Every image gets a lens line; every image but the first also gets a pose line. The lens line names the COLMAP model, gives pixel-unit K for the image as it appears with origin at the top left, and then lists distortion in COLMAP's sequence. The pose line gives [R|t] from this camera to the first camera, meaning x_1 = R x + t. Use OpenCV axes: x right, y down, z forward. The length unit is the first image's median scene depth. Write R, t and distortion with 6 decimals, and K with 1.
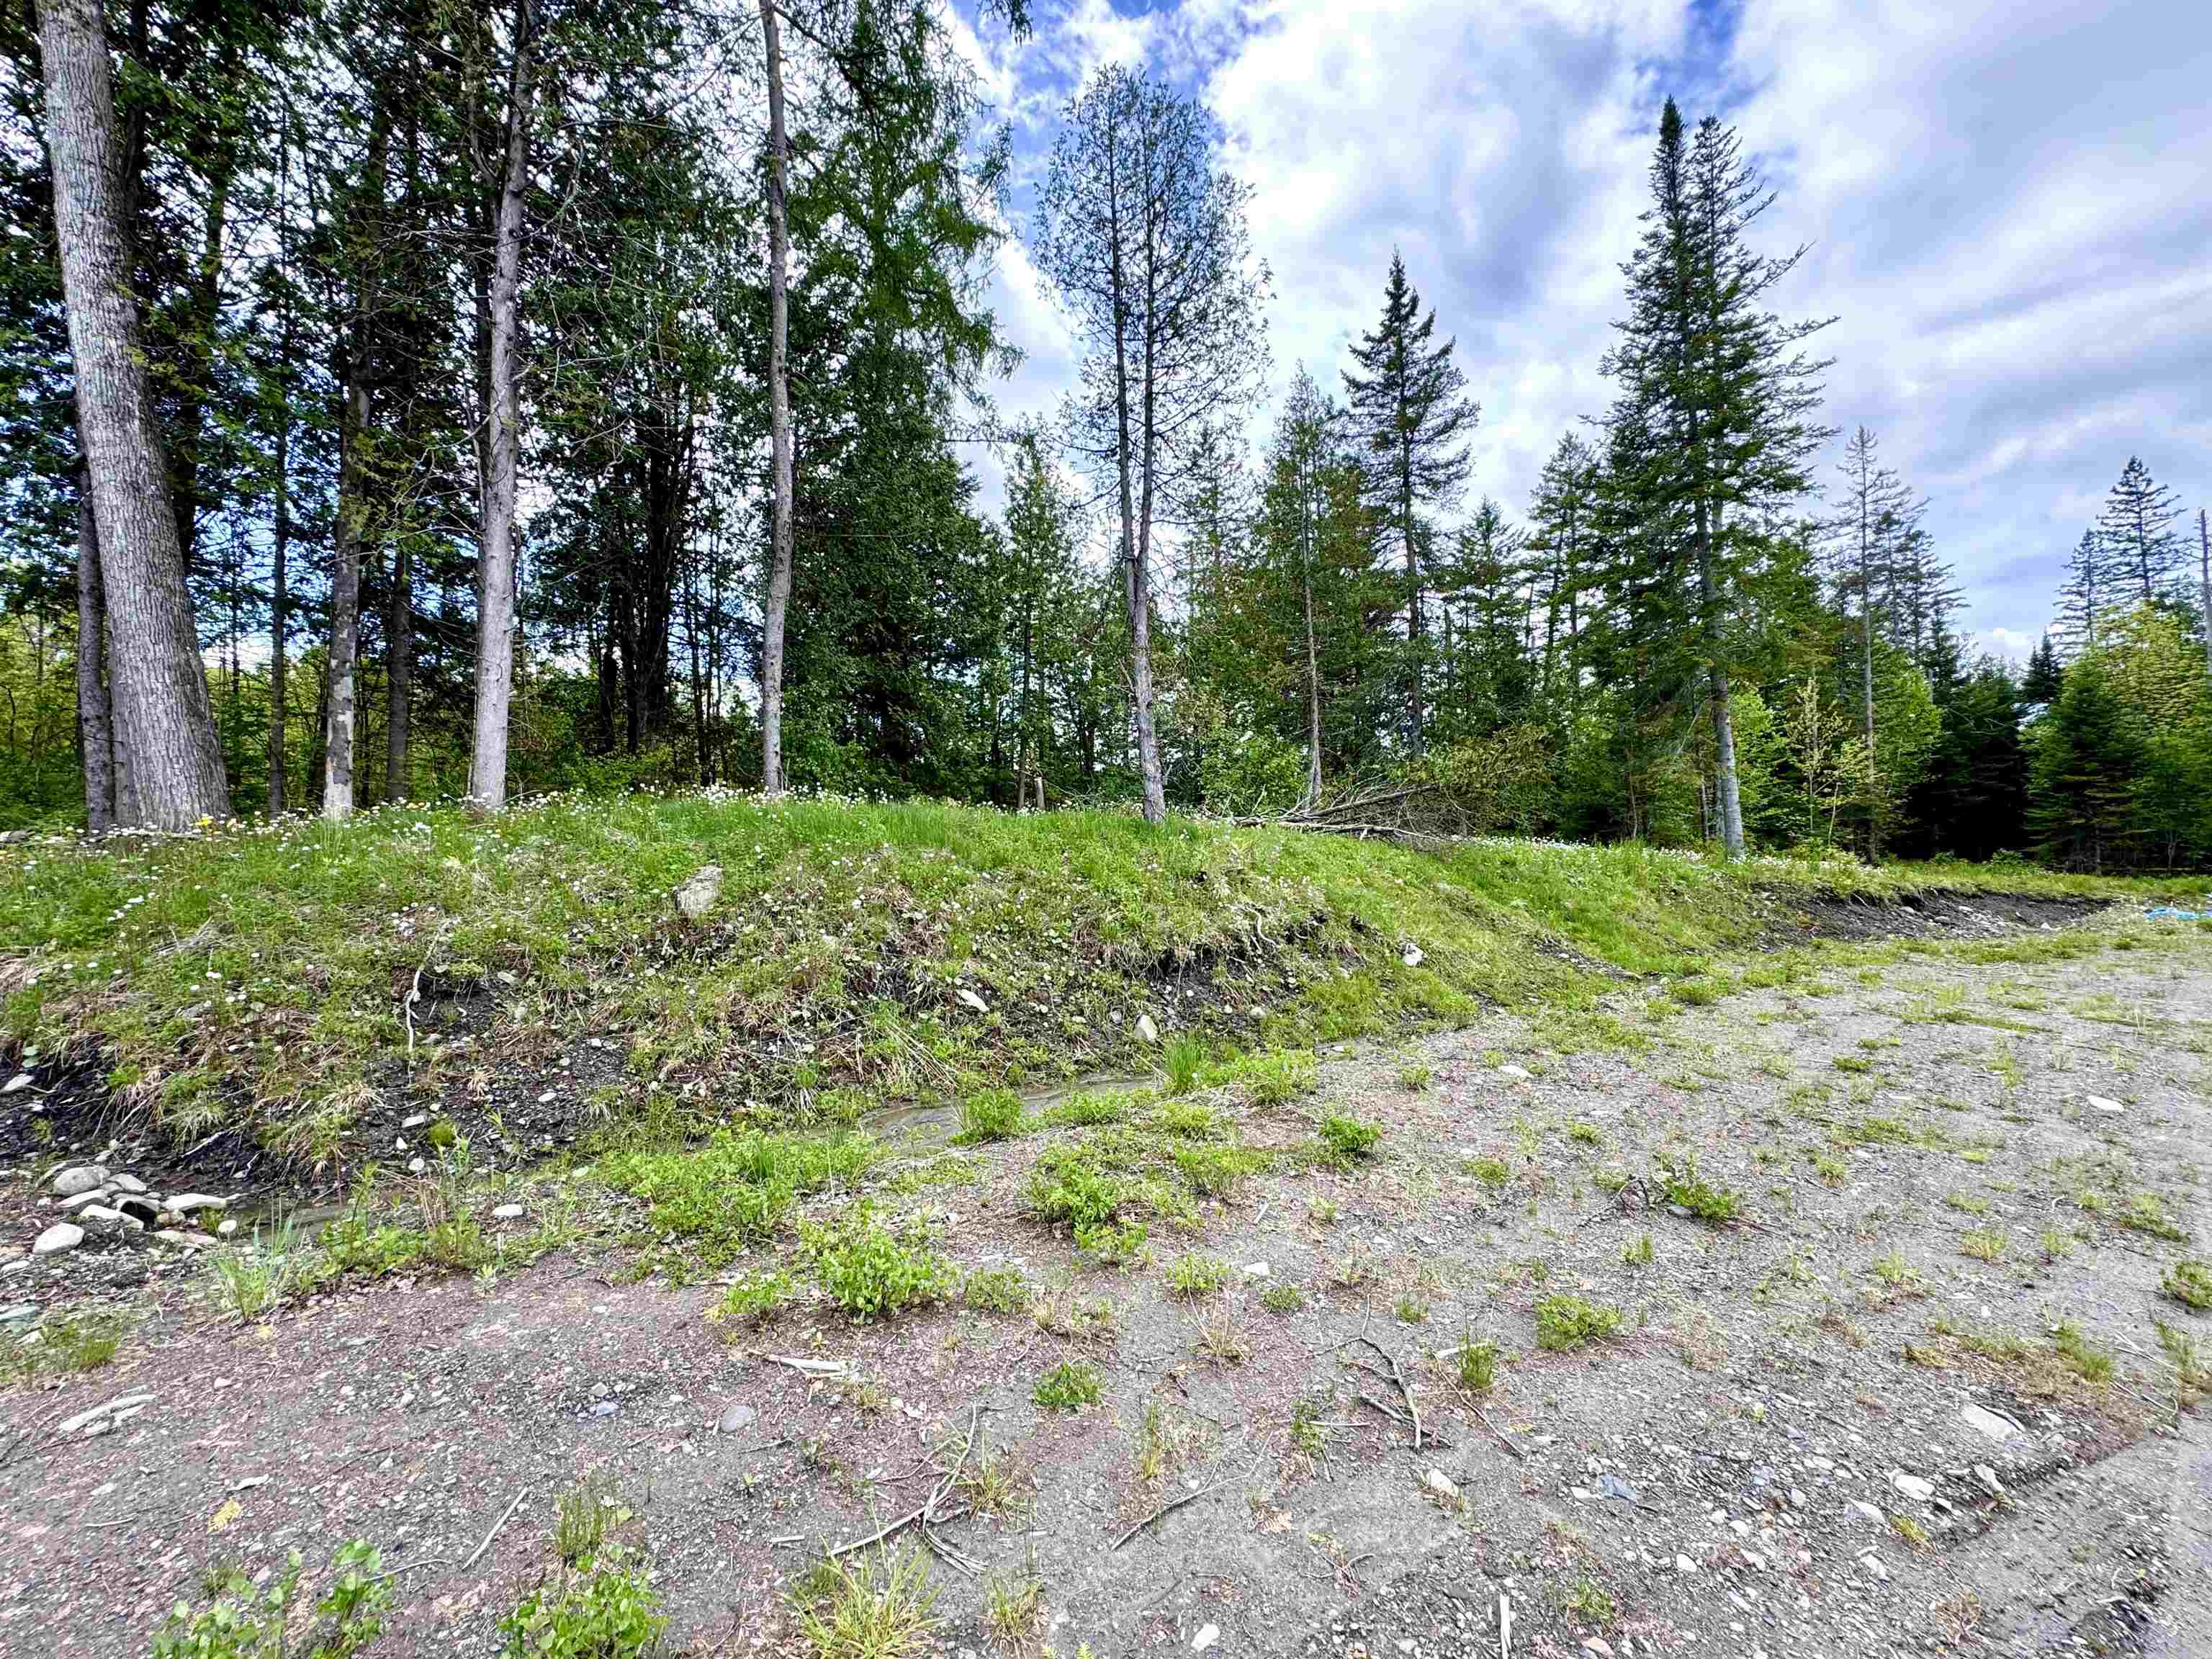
lens RADIAL K [[885.2, 0, 1110.7], [0, 885.2, 836.0], [0, 0, 1]] dist [0.000884, -0.000673]
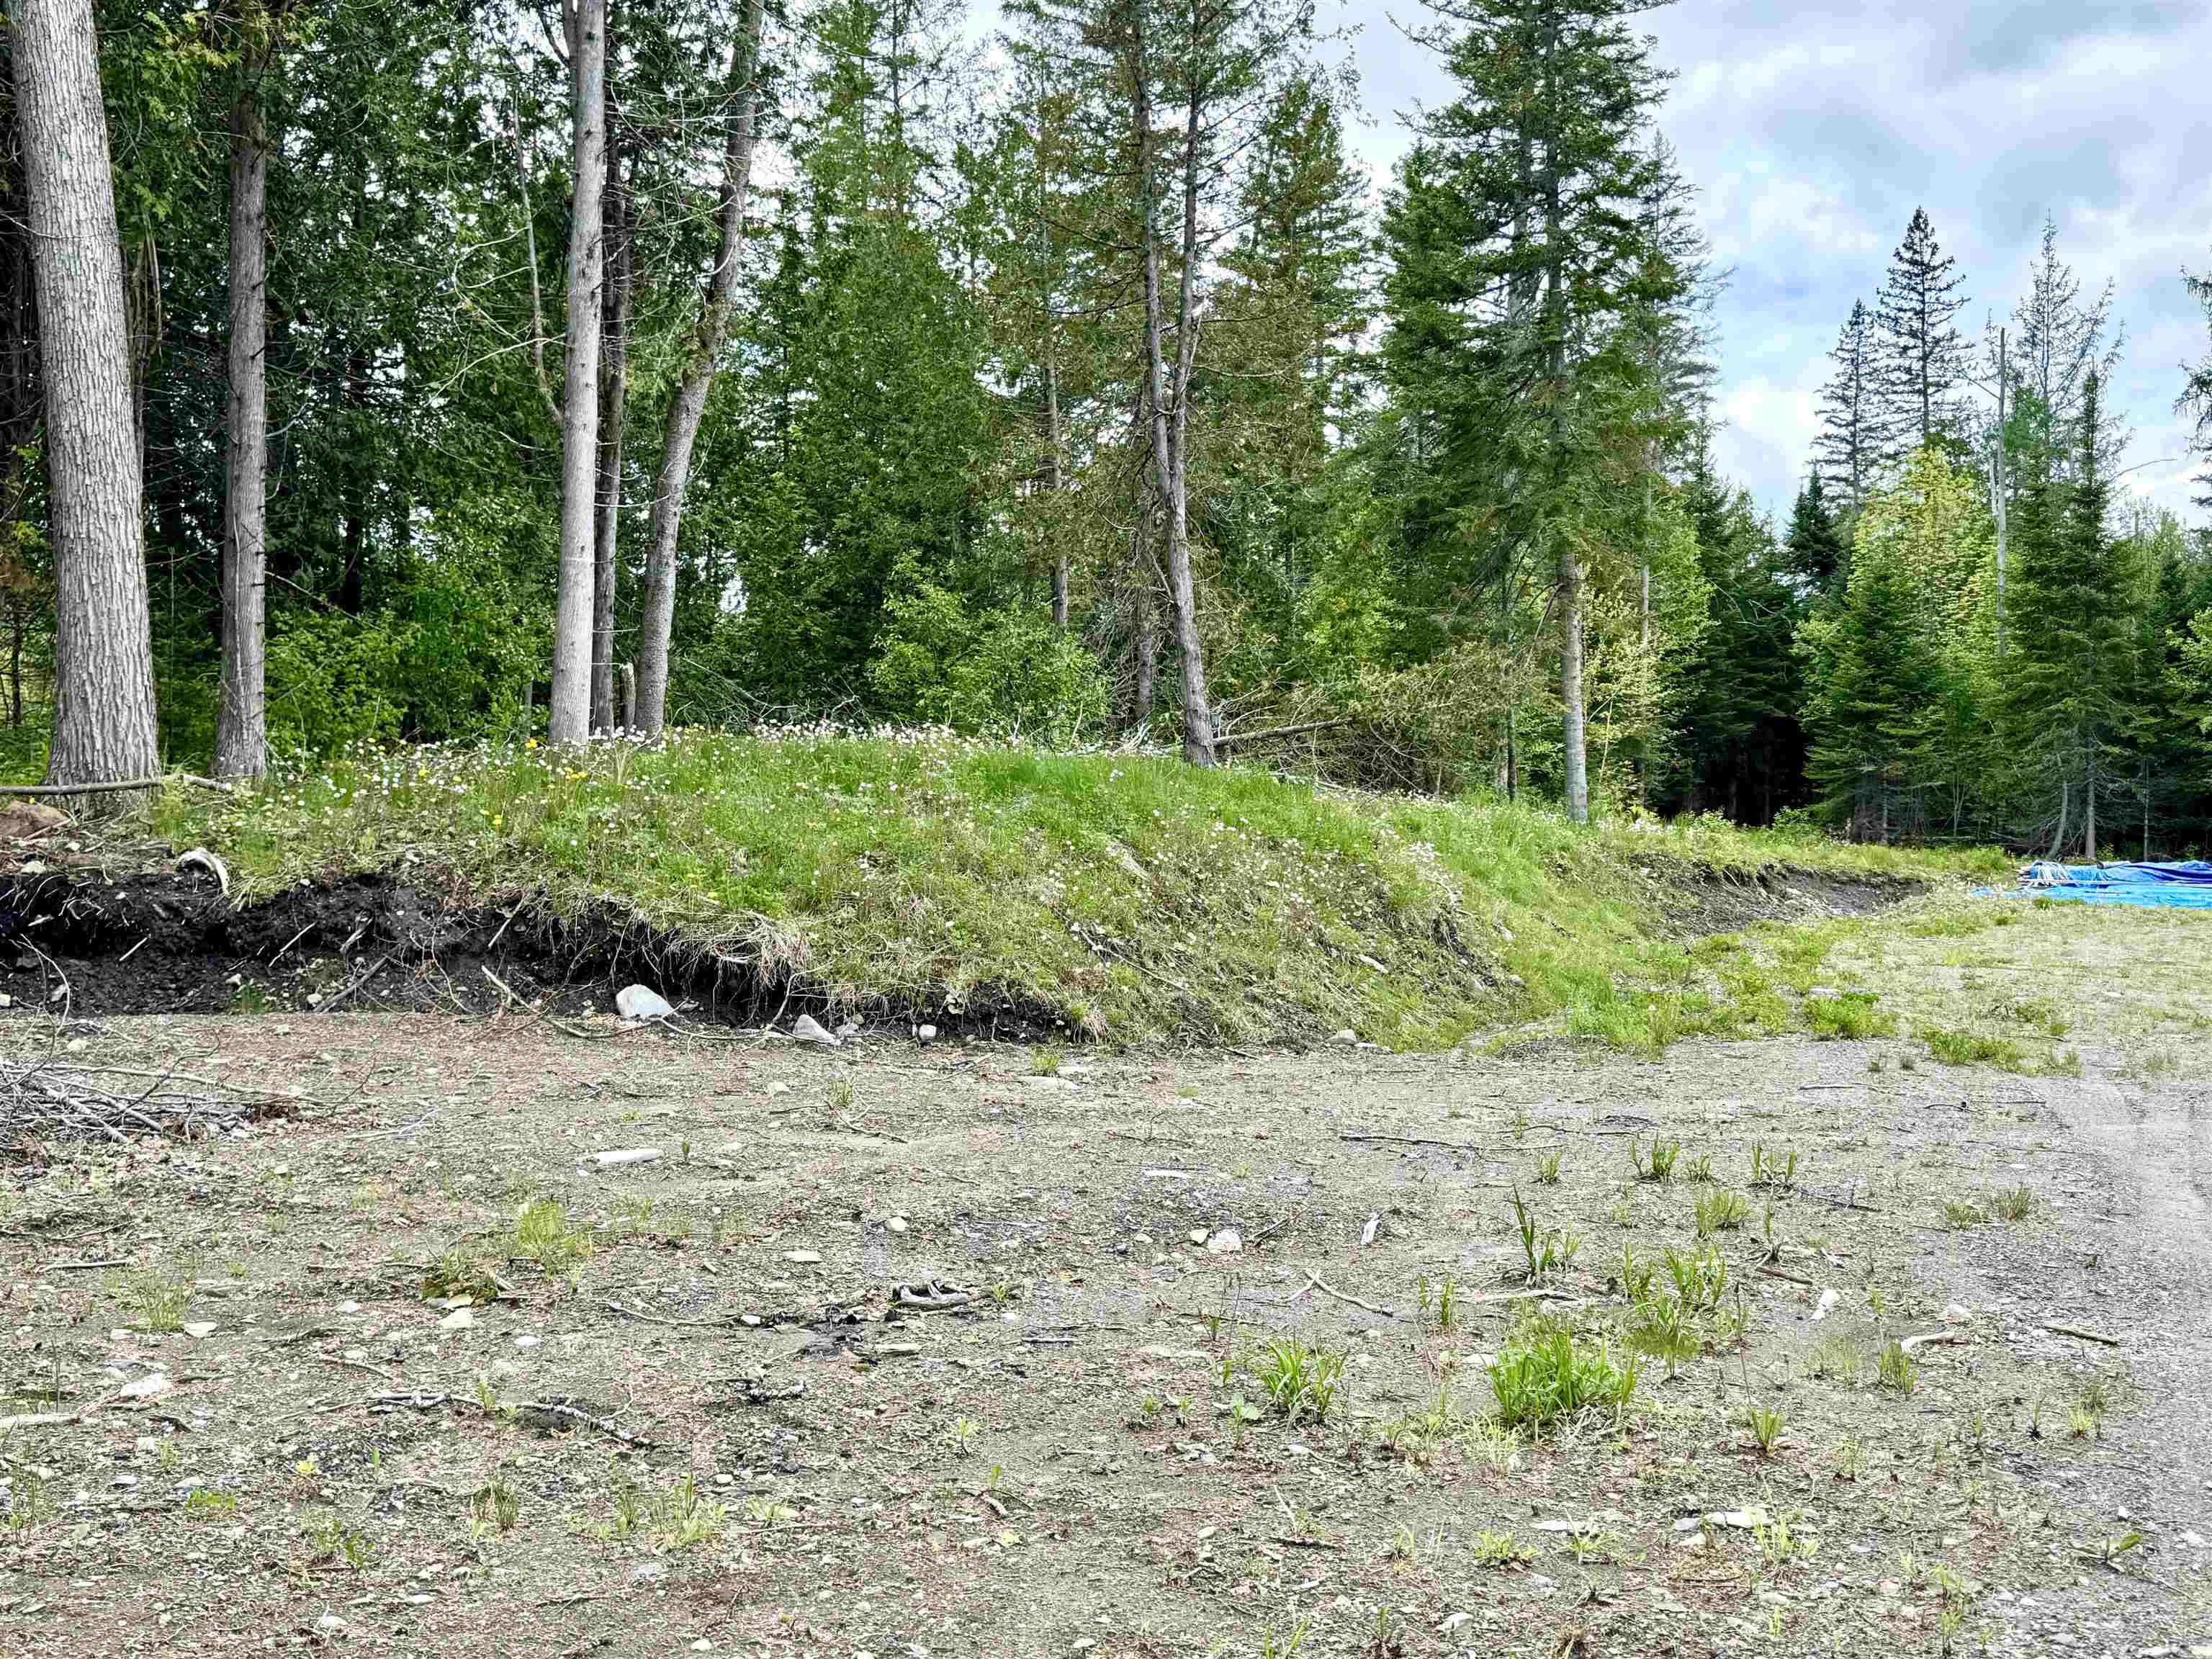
lens RADIAL K [[2400.2, 0, 1071.0], [0, 2400.2, 879.0], [0, 0, 1]] dist [0.378392, -1.128163]
pose [[0.836633, -0.011229, 0.547649, -0.427434], [-0.016489, 0.998821, 0.045670, -0.006319], [-0.547516, -0.047239, 0.835461, -0.237160]]
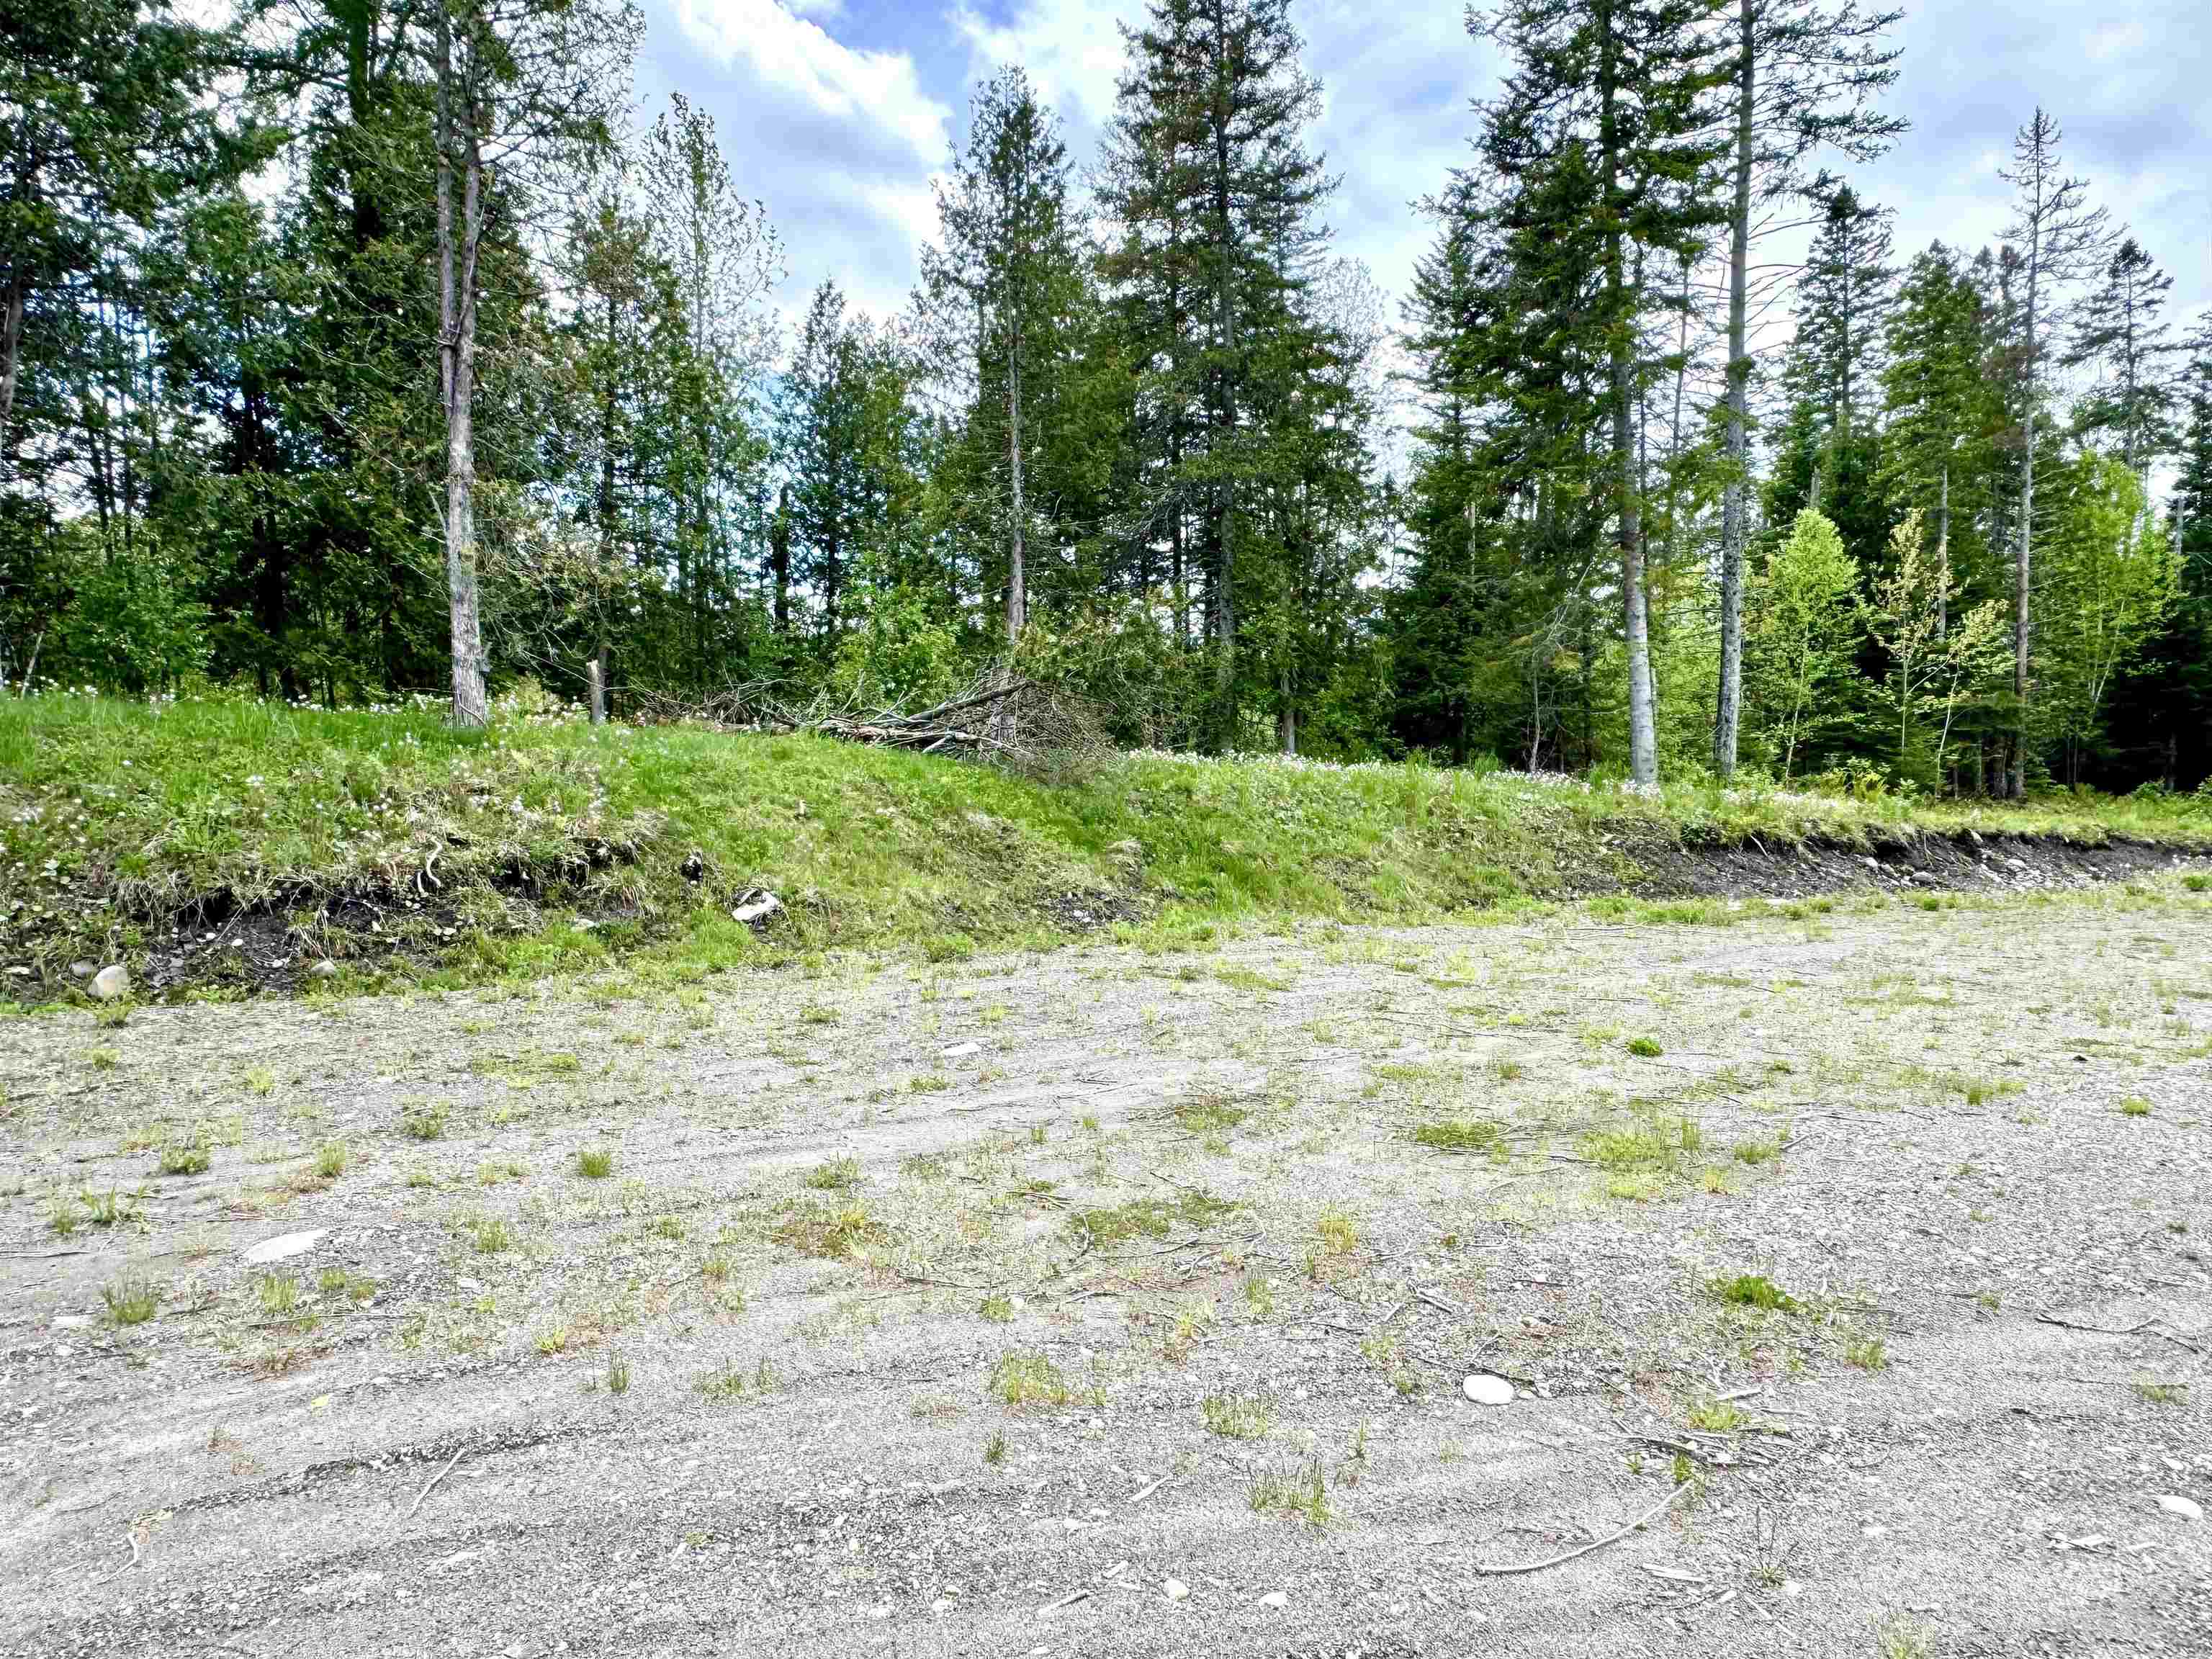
lens RADIAL K [[1439.1, 0, 1104.4], [0, 1439.1, 834.9], [0, 0, 1]] dist [-0.000878, 0.004381]
pose [[0.999970, 0.003478, 0.006977, 0.194872], [-0.003855, 0.998489, 0.054825, 0.002751], [-0.006776, -0.054850, 0.998472, -0.059548]]
